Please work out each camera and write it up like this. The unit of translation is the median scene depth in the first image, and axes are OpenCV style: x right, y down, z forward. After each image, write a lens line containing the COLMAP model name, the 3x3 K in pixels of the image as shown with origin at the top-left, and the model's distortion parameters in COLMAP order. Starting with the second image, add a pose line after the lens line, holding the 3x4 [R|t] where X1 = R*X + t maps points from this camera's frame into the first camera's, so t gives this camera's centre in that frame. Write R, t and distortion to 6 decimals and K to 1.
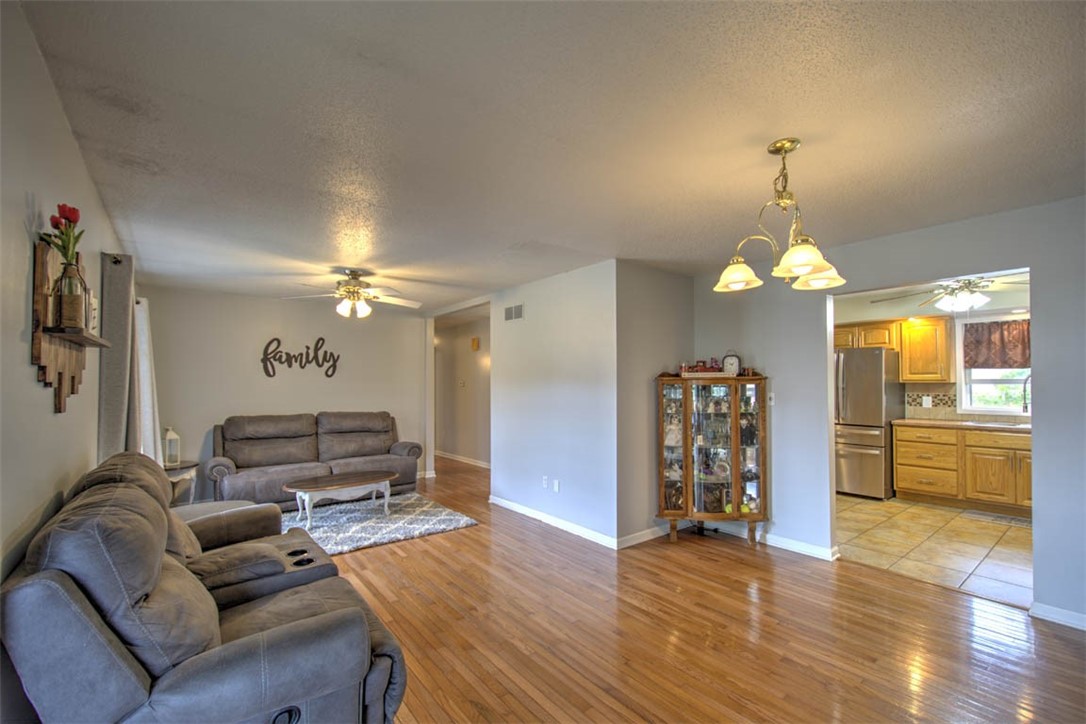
lens RADIAL K [[465.4, 0, 540.2], [0, 465.4, 374.6], [0, 0, 1]] dist [0.010870, -0.007003]
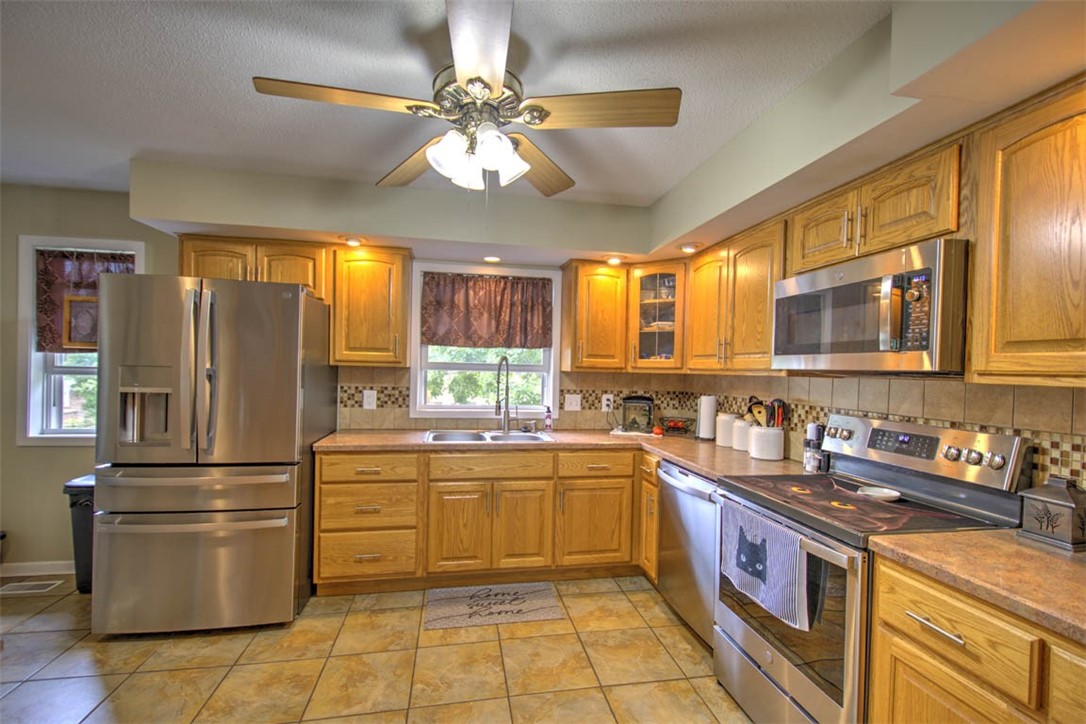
lens RADIAL K [[465.4, 0, 540.2], [0, 465.4, 374.6], [0, 0, 1]] dist [0.010870, -0.007003]
pose [[0.463885, 0.000888, 0.885895, 0.443688], [-0.037886, 0.999104, 0.018837, 0.009686], [-0.885085, -0.042301, 0.463504, 0.584854]]
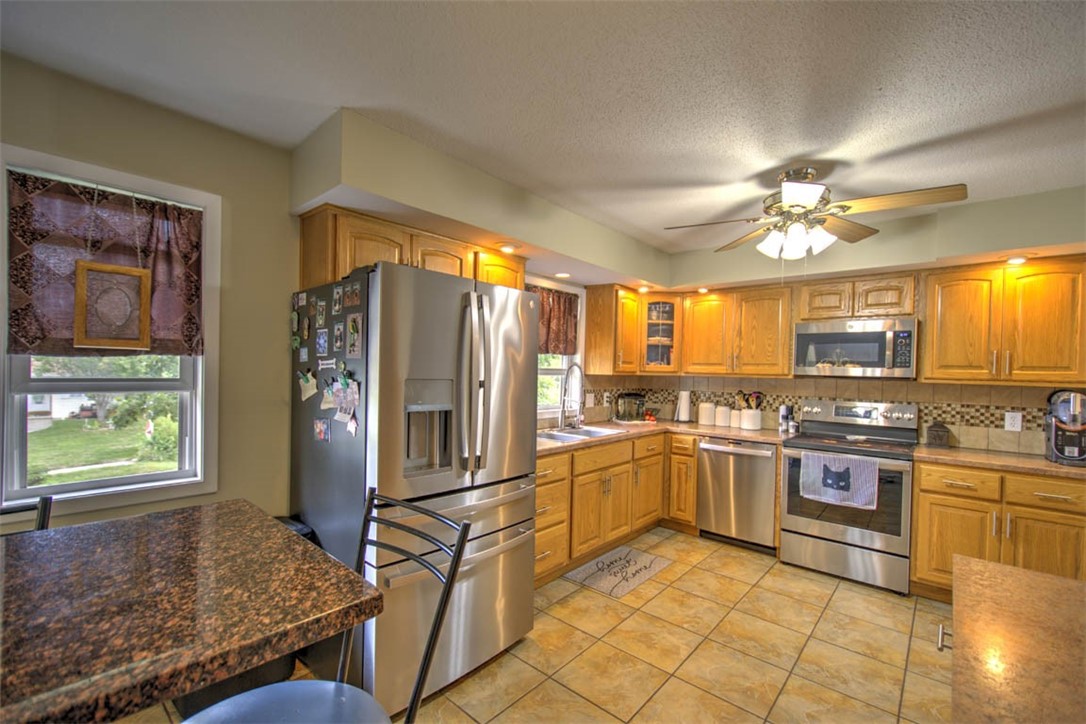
lens RADIAL K [[465.4, 0, 540.2], [0, 465.4, 374.6], [0, 0, 1]] dist [0.010870, -0.007003]
pose [[-0.181990, -0.012804, 0.983217, 0.289784], [-0.036772, 0.999304, 0.006207, 0.014377], [-0.982613, -0.035025, -0.182334, 1.075630]]
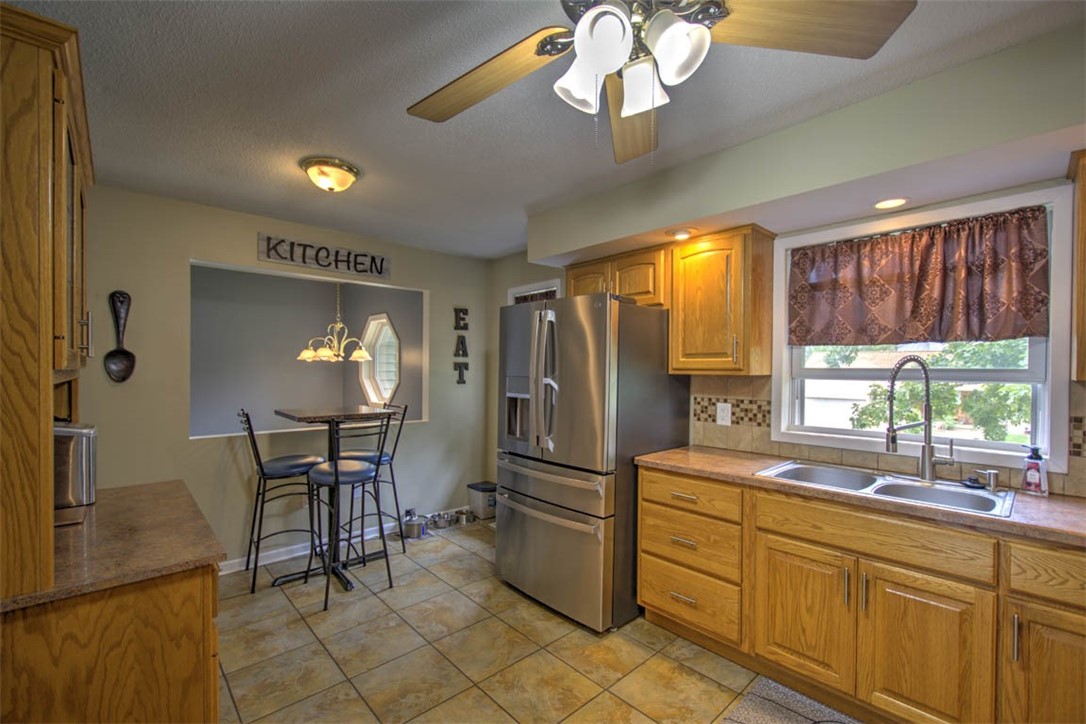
lens RADIAL K [[465.4, 0, 540.2], [0, 465.4, 374.6], [0, 0, 1]] dist [0.010870, -0.007003]
pose [[0.996799, 0.009678, 0.079366, 0.634688], [-0.011709, 0.999615, 0.025168, 0.007740], [-0.079092, -0.026016, 0.996528, 0.562988]]
